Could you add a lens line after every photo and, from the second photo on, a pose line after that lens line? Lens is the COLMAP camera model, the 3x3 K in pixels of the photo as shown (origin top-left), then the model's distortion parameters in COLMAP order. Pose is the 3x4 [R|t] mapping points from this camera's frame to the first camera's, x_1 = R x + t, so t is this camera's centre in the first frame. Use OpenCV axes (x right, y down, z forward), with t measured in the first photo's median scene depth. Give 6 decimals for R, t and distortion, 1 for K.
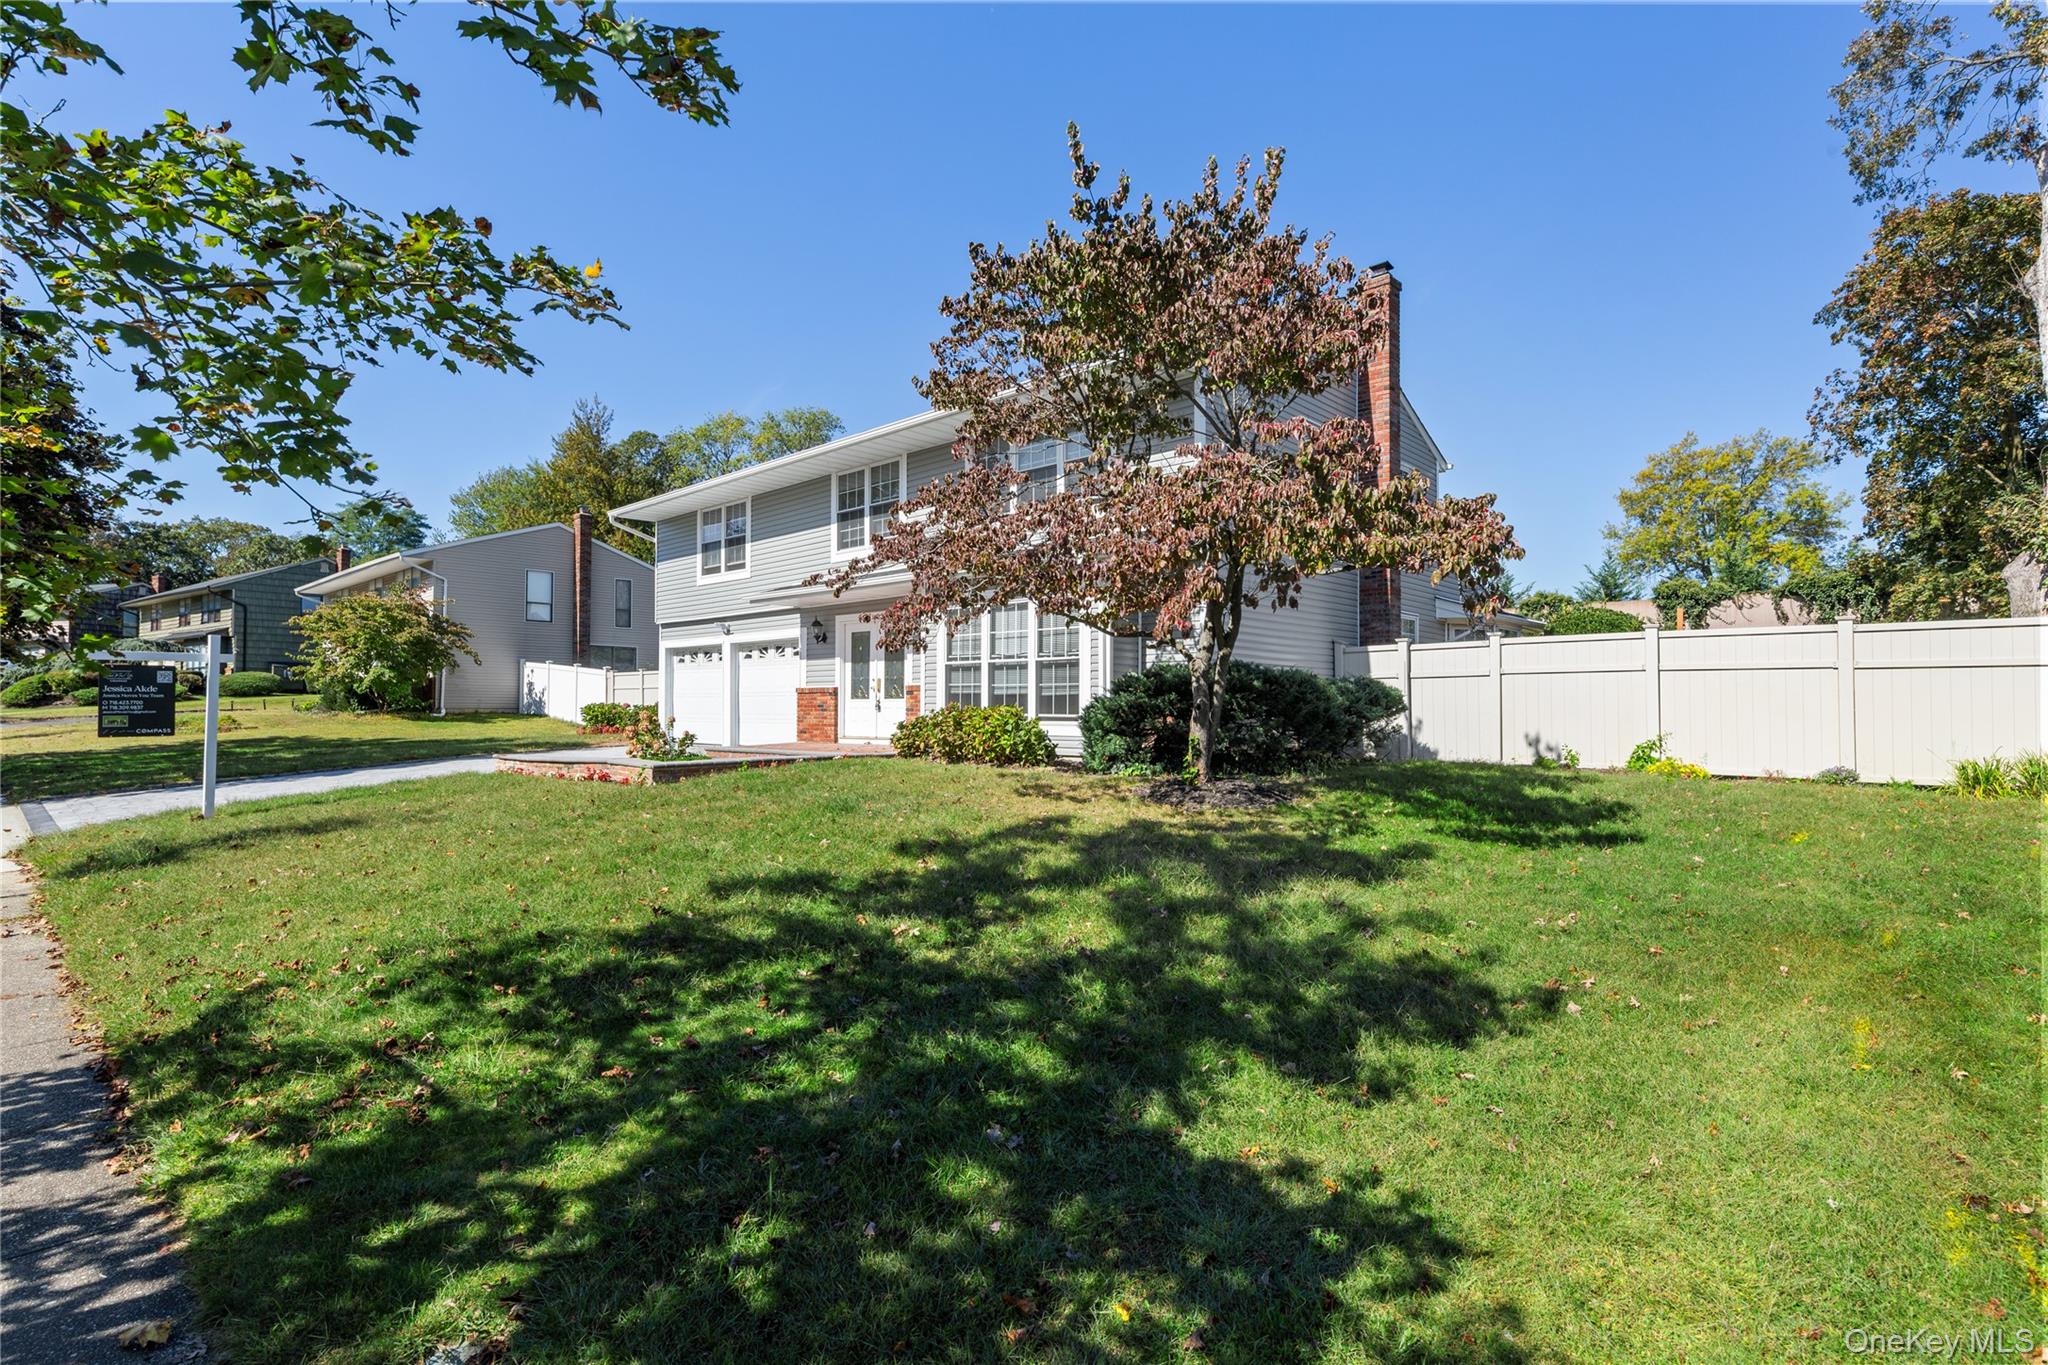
lens RADIAL K [[998.1, 0, 1027.3], [0, 998.1, 676.8], [0, 0, 1]] dist [-0.000553, -0.003045]
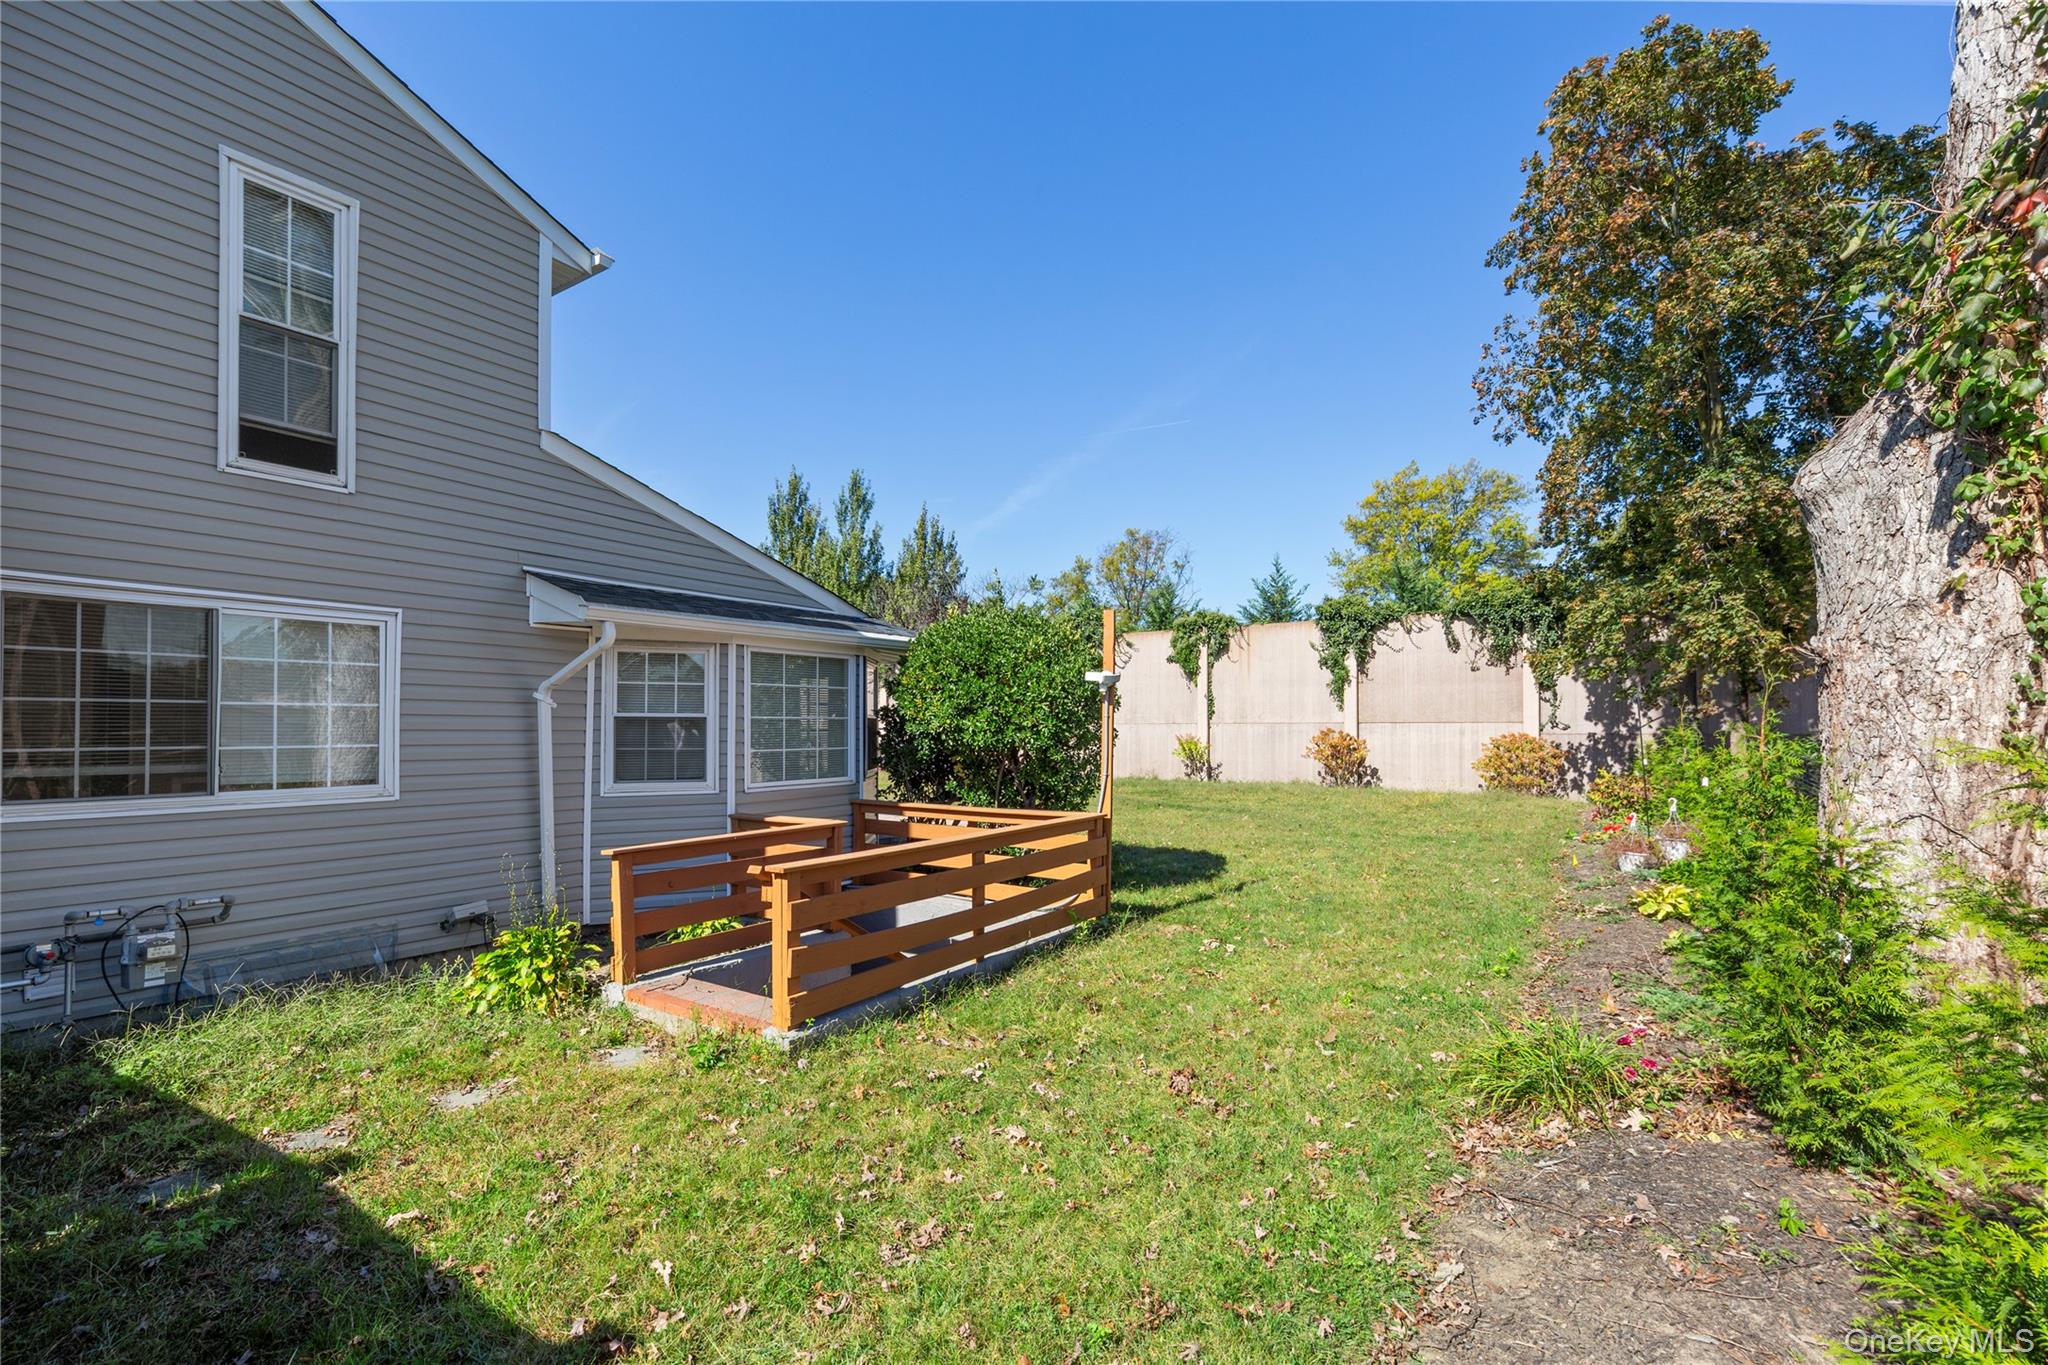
lens RADIAL K [[935.6, 0, 1022.0], [0, 935.6, 700.5], [0, 0, 1]] dist [0.006580, 0.000868]
pose [[0.985737, 0.004105, 0.168240, 0.322010], [-0.005106, 0.999972, 0.005518, -0.017918], [-0.168213, -0.006298, 0.985731, 0.347807]]
